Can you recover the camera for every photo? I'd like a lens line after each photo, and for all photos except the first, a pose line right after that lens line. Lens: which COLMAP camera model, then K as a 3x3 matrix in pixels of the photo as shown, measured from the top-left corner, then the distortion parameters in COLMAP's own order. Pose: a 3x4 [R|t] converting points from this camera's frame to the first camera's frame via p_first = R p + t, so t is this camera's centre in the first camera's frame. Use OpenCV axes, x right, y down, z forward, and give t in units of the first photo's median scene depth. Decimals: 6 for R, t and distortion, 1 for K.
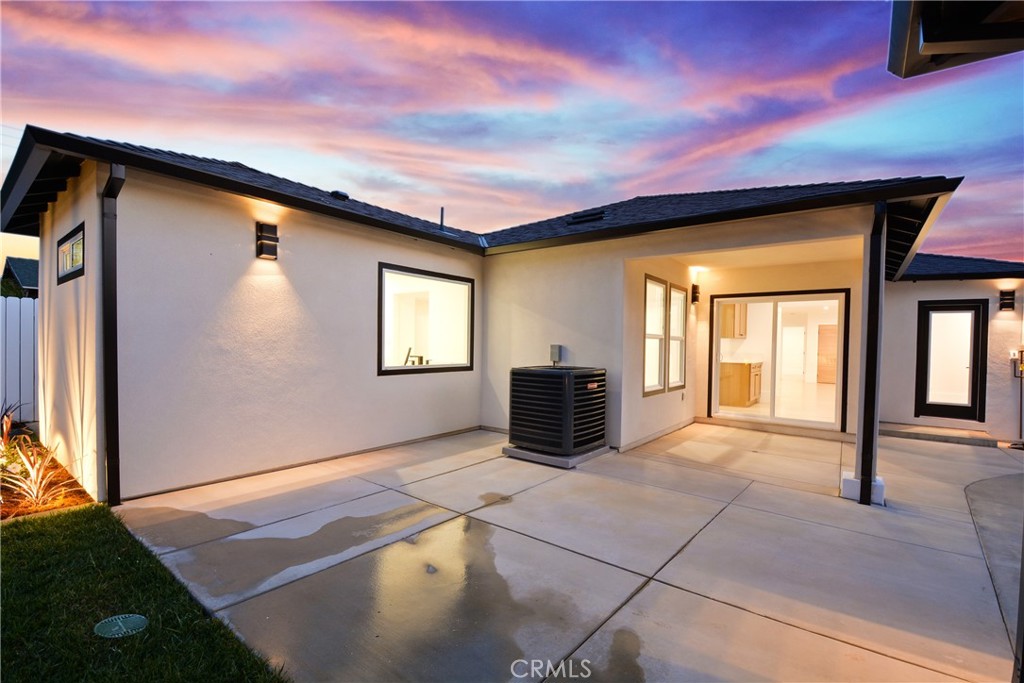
lens RADIAL K [[448.1, 0, 523.3], [0, 448.1, 351.2], [0, 0, 1]] dist [0.010960, -0.018826]
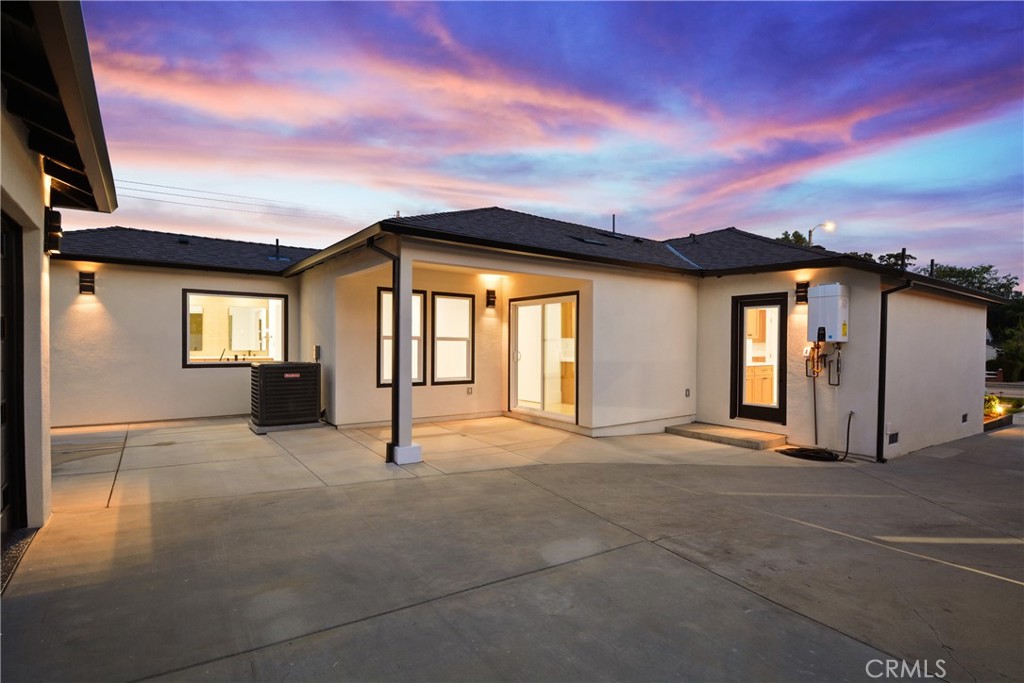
lens RADIAL K [[507.6, 0, 512.0], [0, 507.6, 341.5], [0, 0, 1]] dist [0.001558, -0.000347]
pose [[0.958797, -0.011354, -0.283865, 0.827037], [0.003651, 0.999611, -0.027651, 0.013540], [0.284069, 0.025476, 0.958465, -0.187442]]
